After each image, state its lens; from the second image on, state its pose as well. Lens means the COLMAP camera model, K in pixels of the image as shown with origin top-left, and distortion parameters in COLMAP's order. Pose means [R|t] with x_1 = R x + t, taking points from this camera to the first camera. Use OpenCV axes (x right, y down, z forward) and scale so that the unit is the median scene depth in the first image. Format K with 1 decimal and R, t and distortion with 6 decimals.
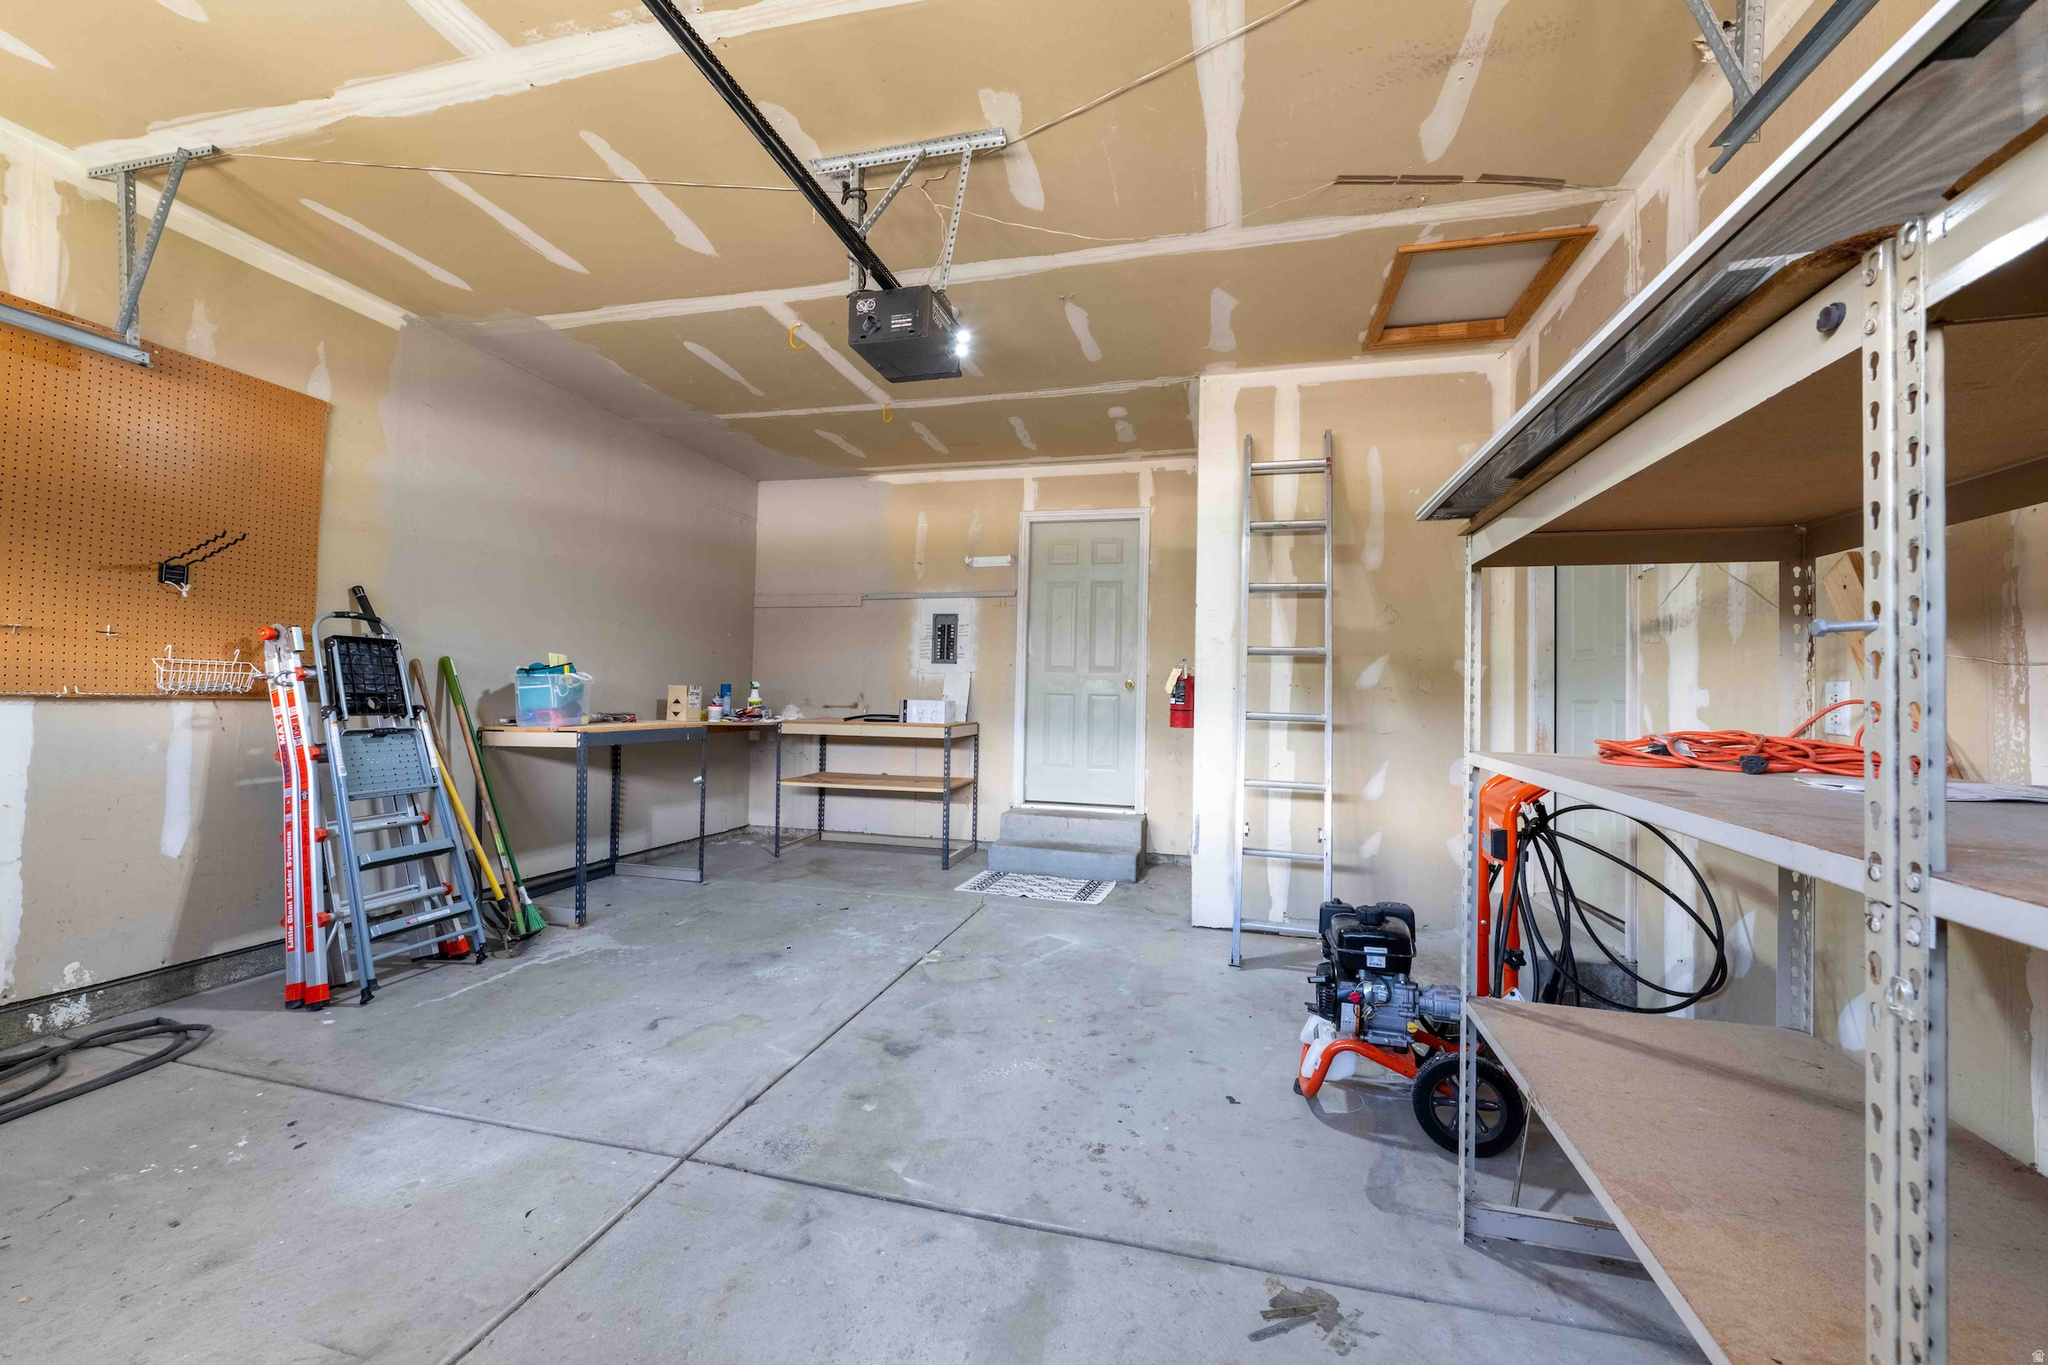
lens RADIAL K [[802.0, 0, 1024.1], [0, 802.0, 683.9], [0, 0, 1]] dist [-0.002883, -0.000207]
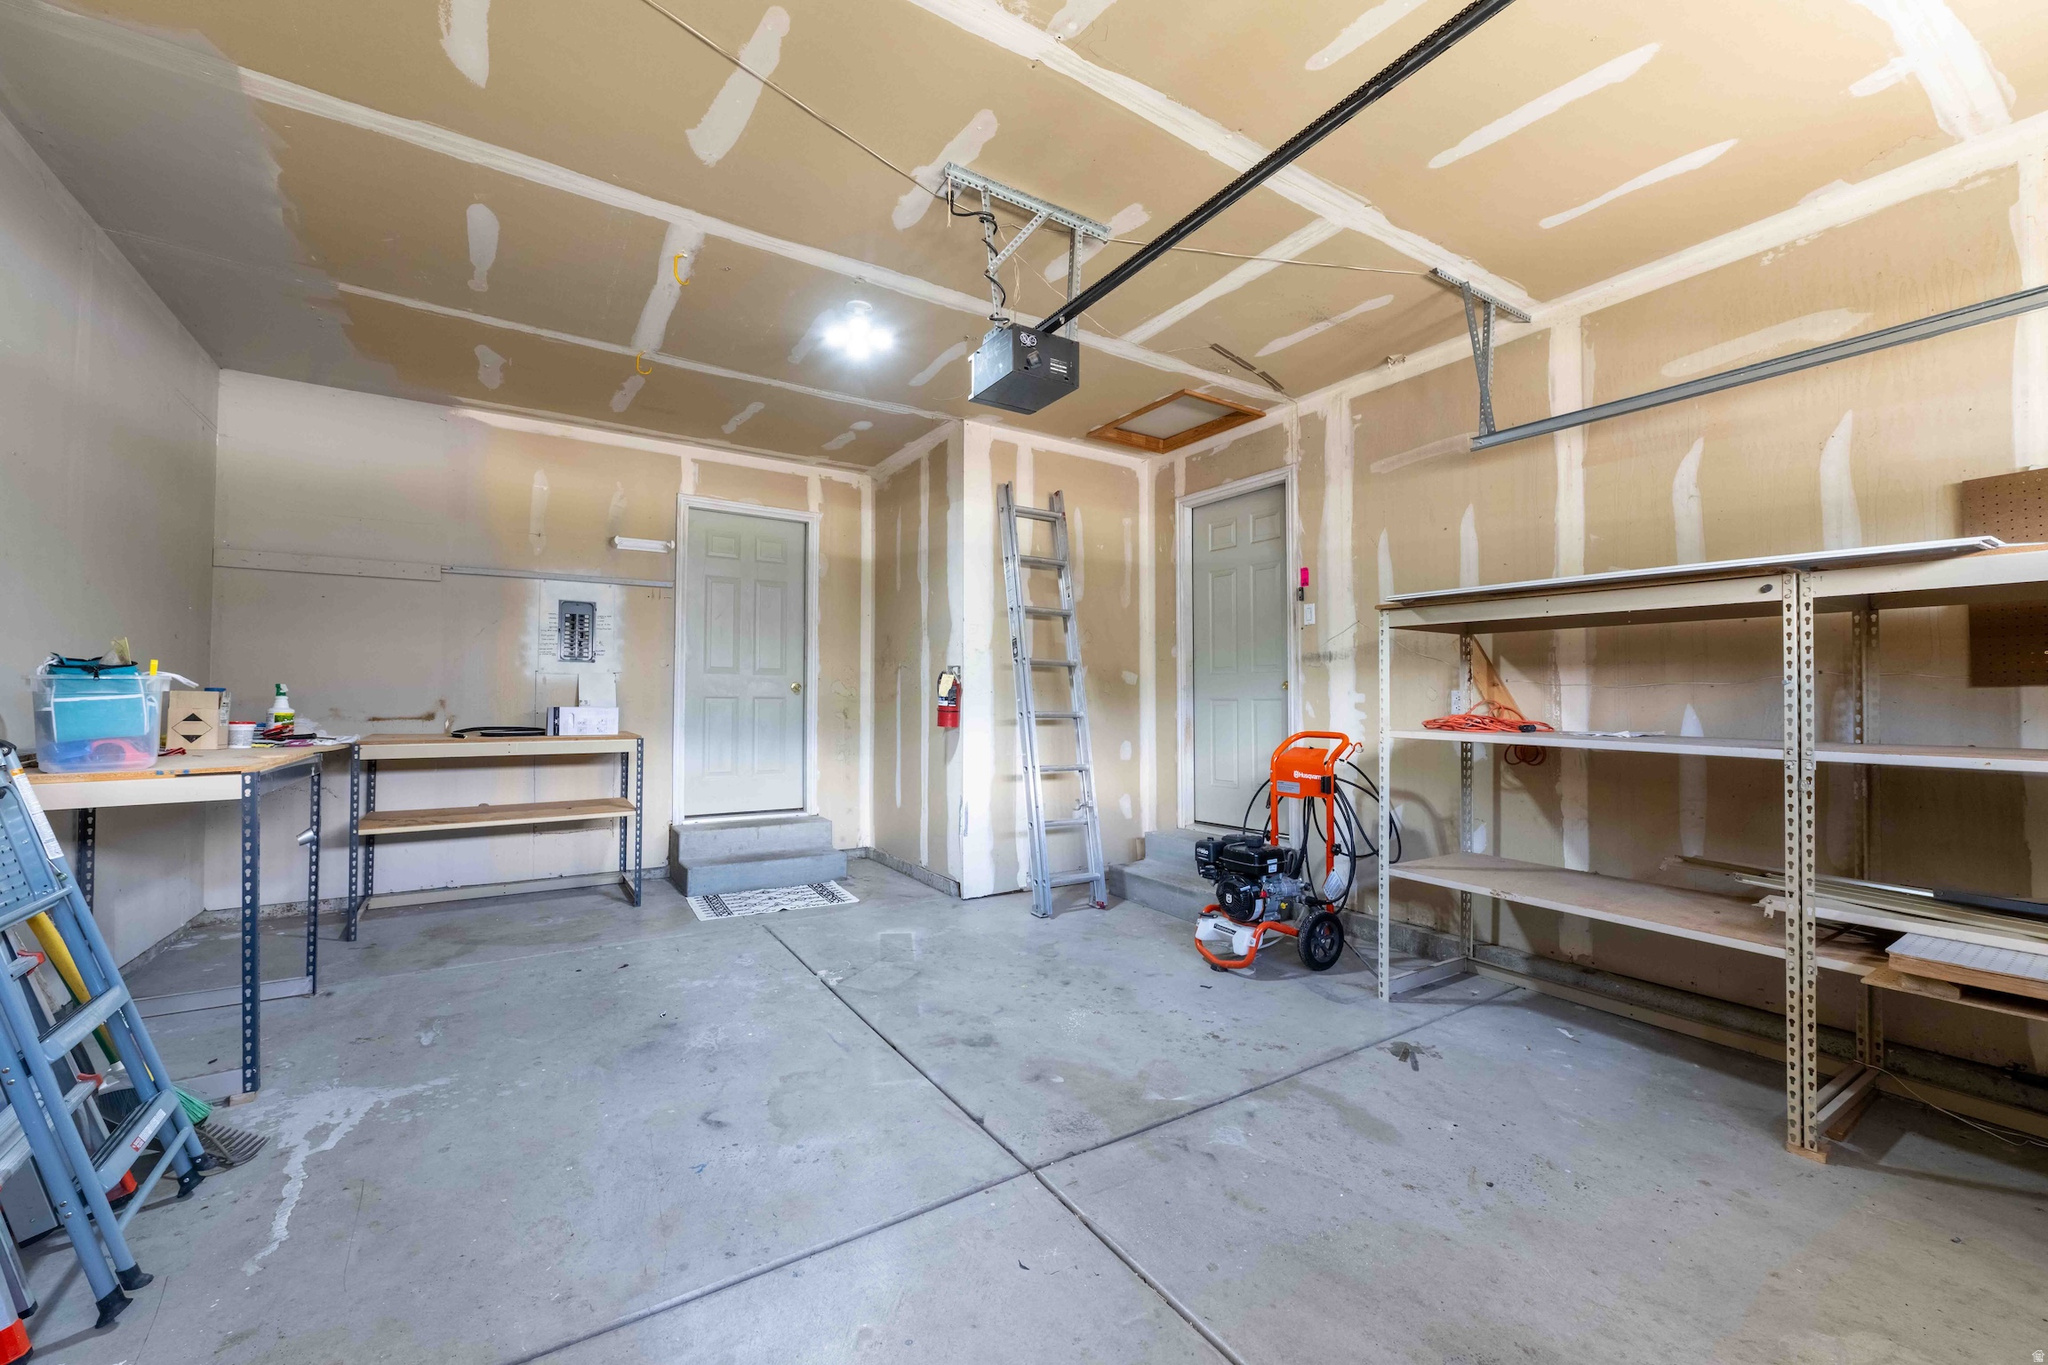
lens RADIAL K [[802.0, 0, 1022.2], [0, 802.0, 683.4], [0, 0, 1]] dist [-0.002883, -0.000207]
pose [[0.681048, 0.000884, 0.732238, -0.619384], [-0.003254, 0.999993, 0.001819, -0.009903], [-0.732232, -0.003622, 0.681046, 0.174020]]
